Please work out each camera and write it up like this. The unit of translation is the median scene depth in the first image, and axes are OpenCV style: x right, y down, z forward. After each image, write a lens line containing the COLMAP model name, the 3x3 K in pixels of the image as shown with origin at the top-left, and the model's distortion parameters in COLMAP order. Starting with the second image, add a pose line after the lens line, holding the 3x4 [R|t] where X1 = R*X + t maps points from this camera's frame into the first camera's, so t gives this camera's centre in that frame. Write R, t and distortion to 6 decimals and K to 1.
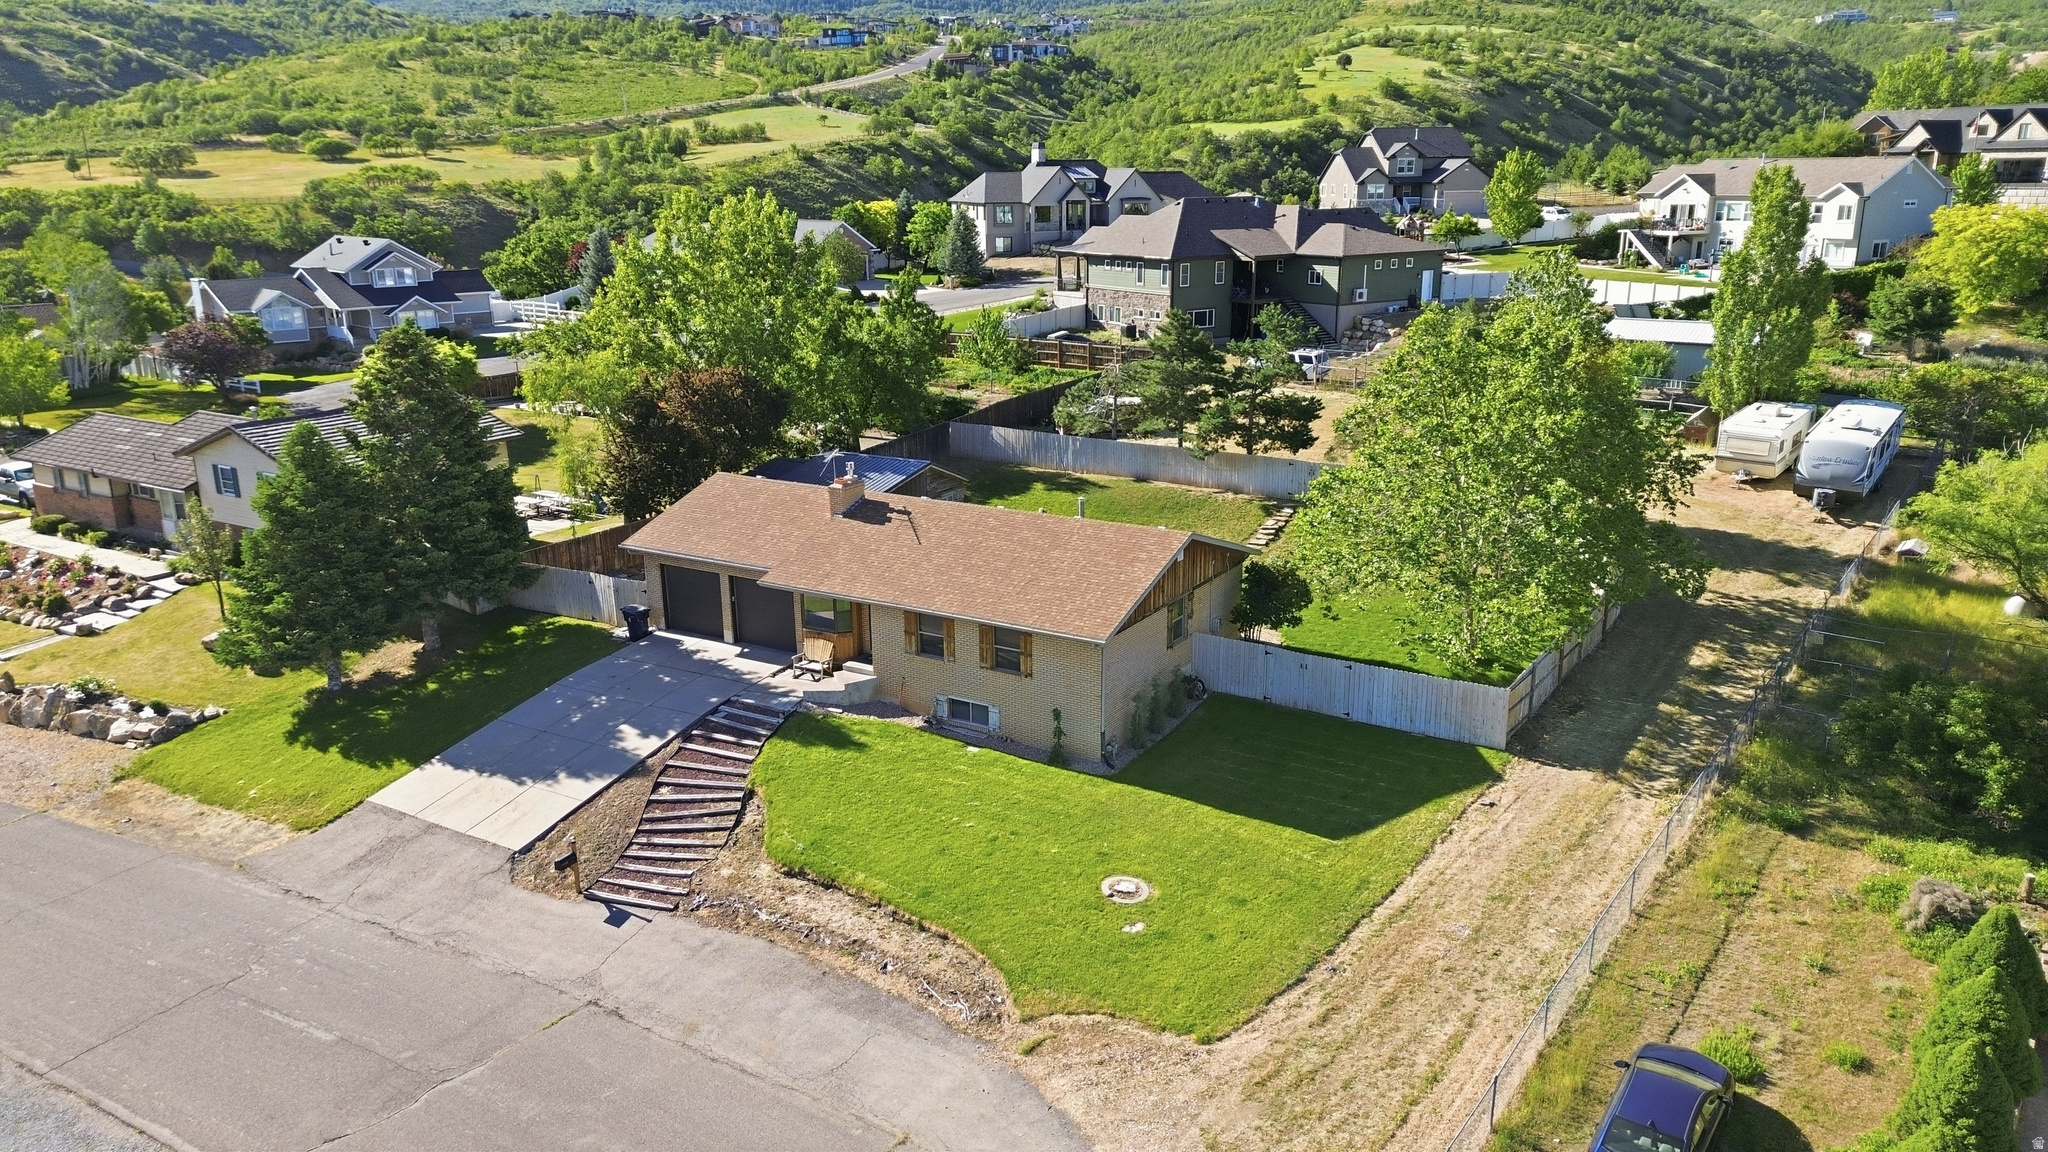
lens RADIAL K [[1448.8, 0, 1024.0], [0, 1448.8, 576.0], [0, 0, 1]] dist [0.060292, -0.051321]
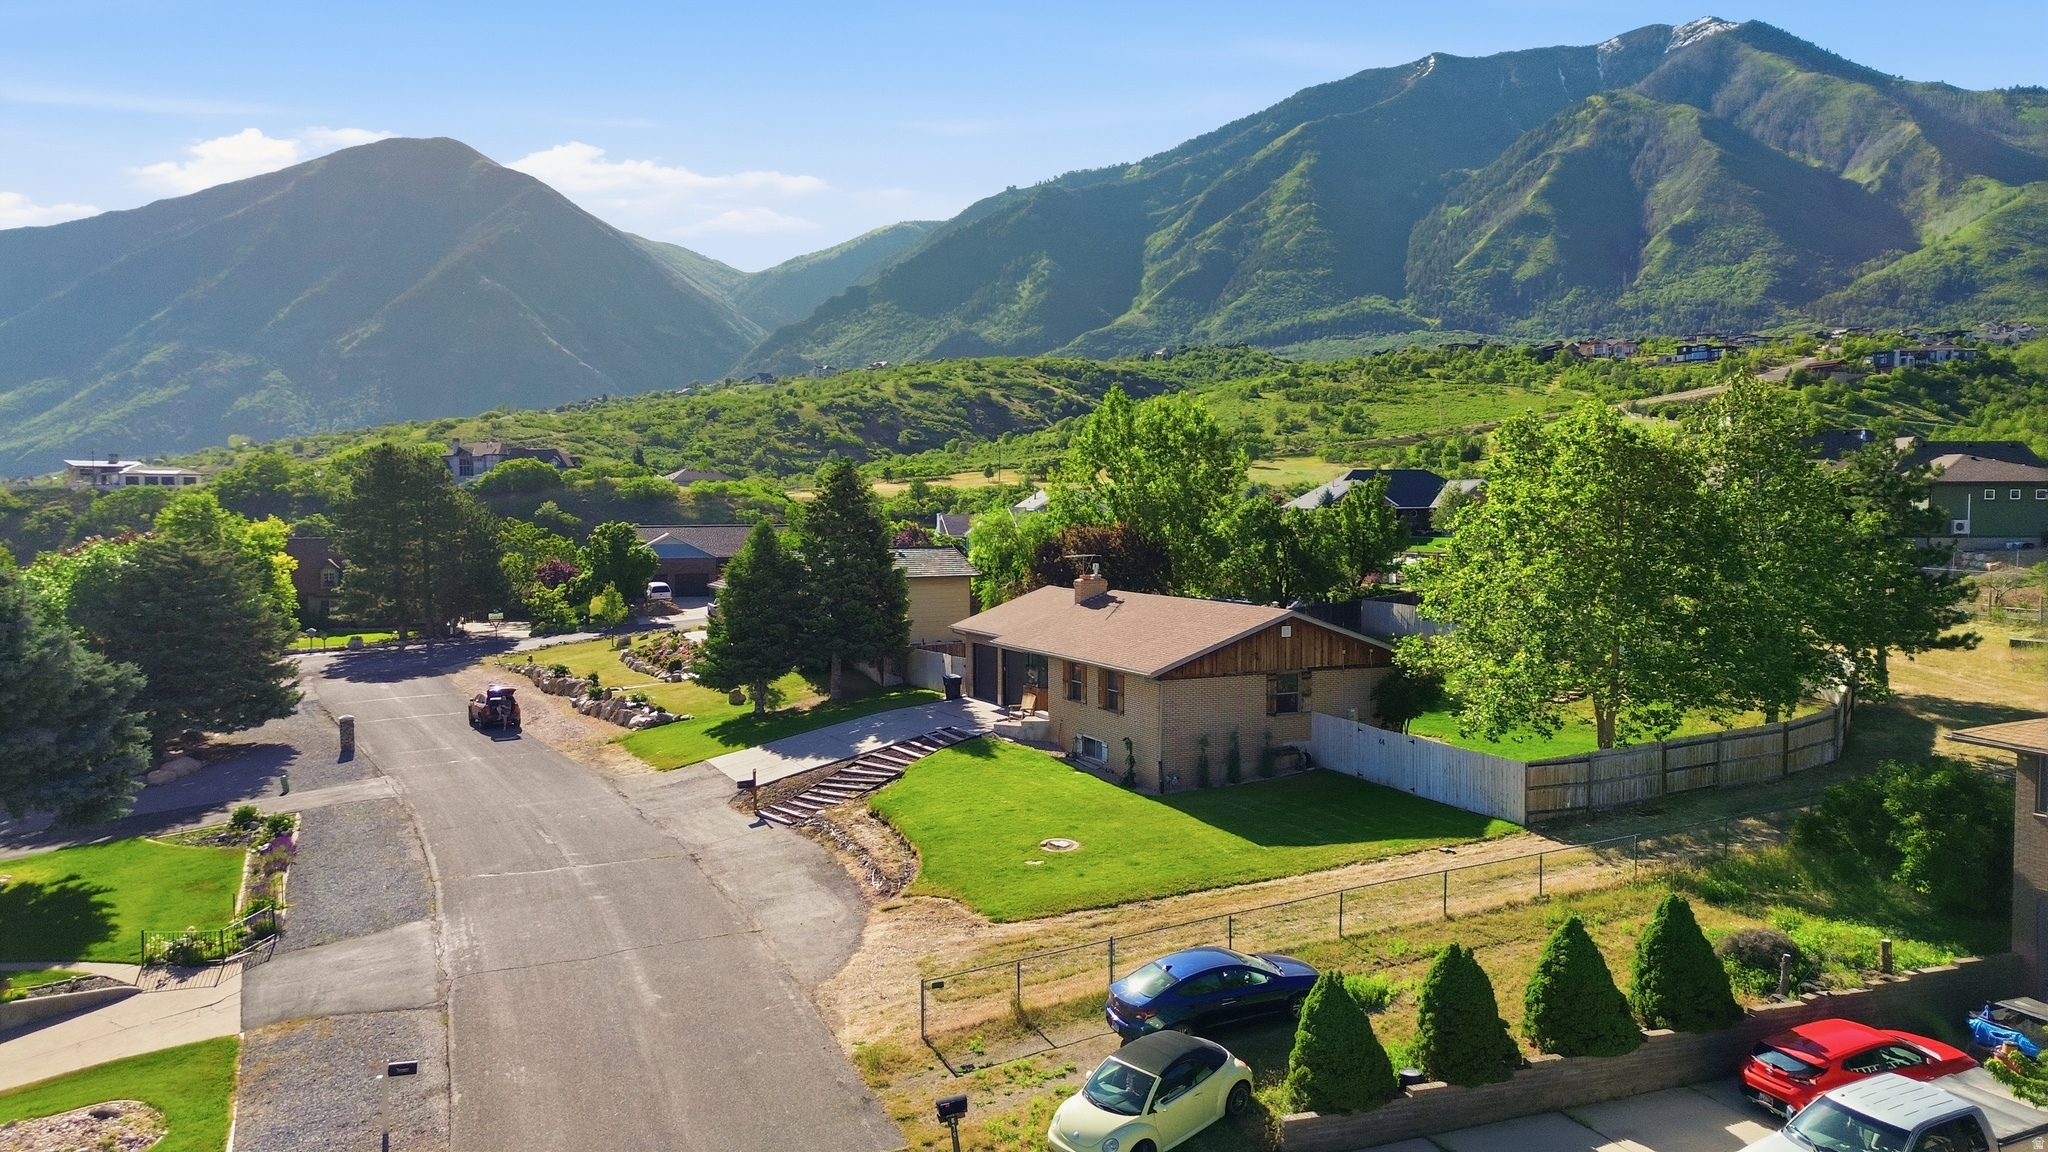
lens RADIAL K [[1450.5, 0, 1024.0], [0, 1450.5, 576.0], [0, 0, 1]] dist [0.074891, -0.083971]
pose [[0.839113, 0.035219, -0.542816, 0.143148], [-0.151950, 0.973353, -0.171739, 0.043788], [0.522303, 0.226589, 0.822105, -0.010189]]
